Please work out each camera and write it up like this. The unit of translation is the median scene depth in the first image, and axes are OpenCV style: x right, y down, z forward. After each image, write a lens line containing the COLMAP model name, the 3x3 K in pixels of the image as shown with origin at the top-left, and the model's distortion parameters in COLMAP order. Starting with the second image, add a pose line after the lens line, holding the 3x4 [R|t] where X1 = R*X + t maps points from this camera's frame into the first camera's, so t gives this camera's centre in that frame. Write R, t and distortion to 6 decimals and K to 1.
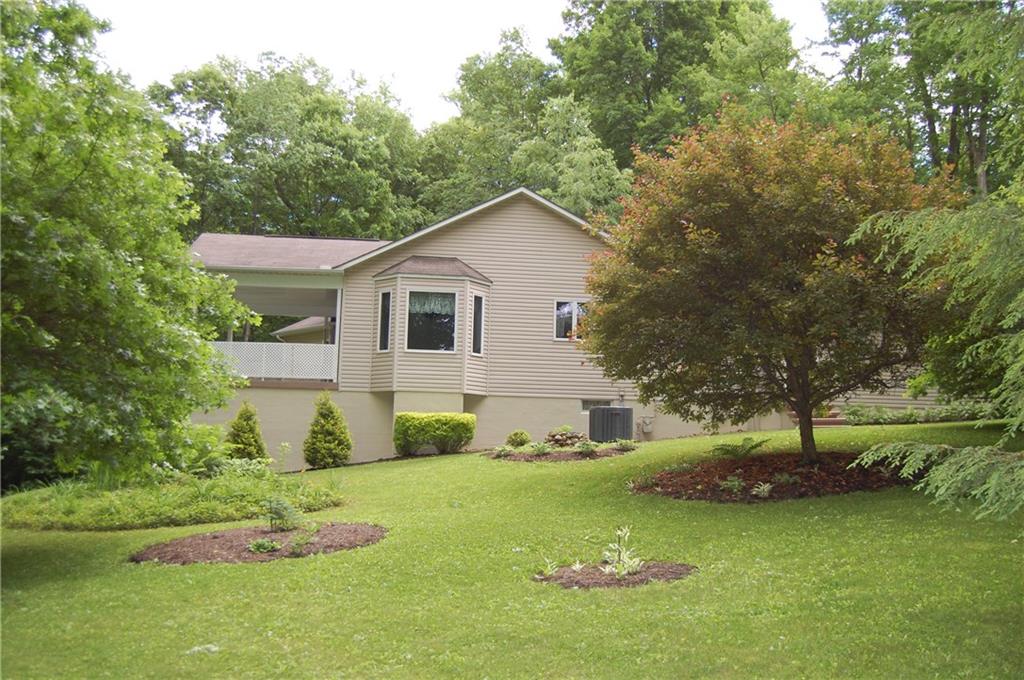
lens RADIAL K [[989.8, 0, 512.0], [0, 989.8, 340.0], [0, 0, 1]] dist [-0.042933, -0.002827]
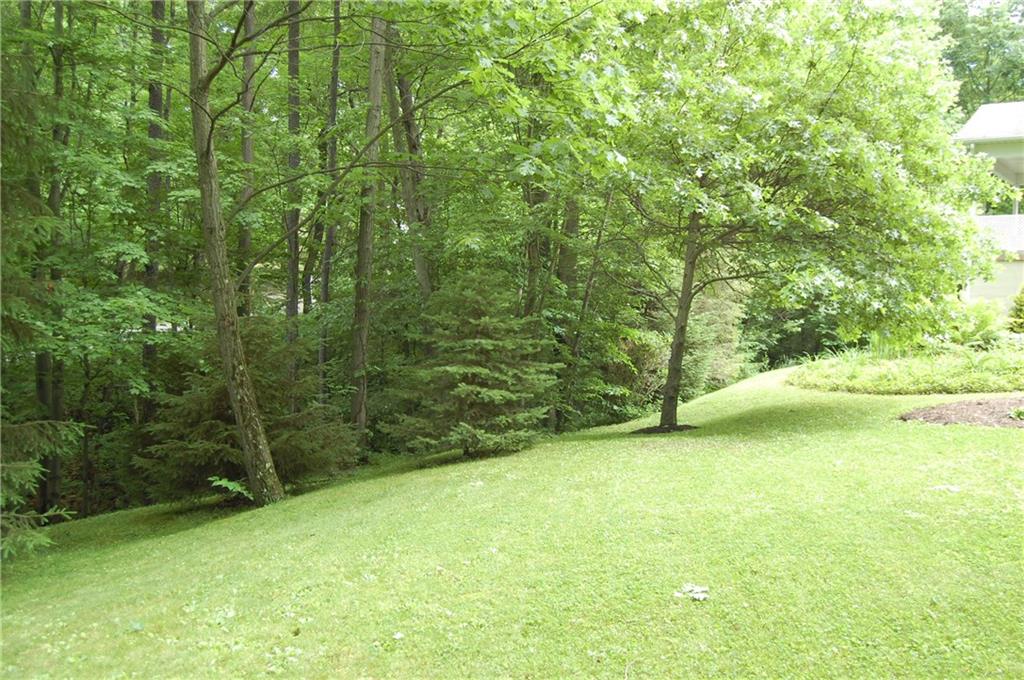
lens RADIAL K [[989.8, 0, 512.0], [0, 989.8, 340.0], [0, 0, 1]] dist [-0.042933, -0.002827]
pose [[0.718796, 0.024102, -0.694803, 0.070978], [0.063022, 0.993025, 0.099646, -0.004881], [0.692359, -0.115413, 0.712263, -0.096418]]
